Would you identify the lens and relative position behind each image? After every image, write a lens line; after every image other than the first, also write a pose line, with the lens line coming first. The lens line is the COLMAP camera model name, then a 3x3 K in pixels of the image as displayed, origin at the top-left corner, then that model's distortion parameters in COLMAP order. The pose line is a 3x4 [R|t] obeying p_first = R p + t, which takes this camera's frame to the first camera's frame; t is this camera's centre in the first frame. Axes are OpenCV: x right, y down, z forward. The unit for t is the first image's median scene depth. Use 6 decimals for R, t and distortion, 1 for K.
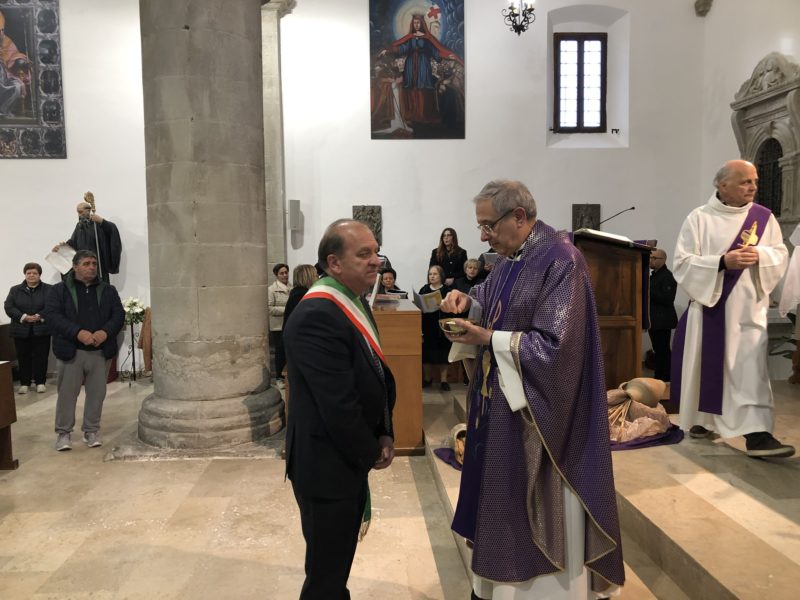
lens RADIAL K [[651.8, 0, 400.0], [0, 651.8, 300.0], [0, 0, 1]] dist [0.002508, 0.000500]
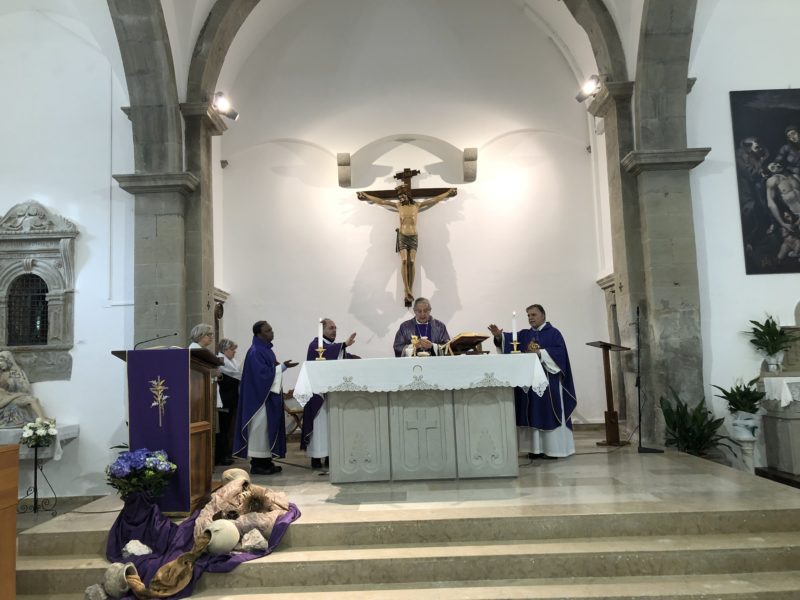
lens RADIAL K [[651.8, 0, 400.8], [0, 651.8, 300.7], [0, 0, 1]] dist [0.002963, 0.000780]
pose [[0.086219, 0.100789, 0.991165, -0.491134], [0.100933, 0.988867, -0.109335, -0.017268], [-0.991150, 0.109468, 0.075086, 0.303353]]
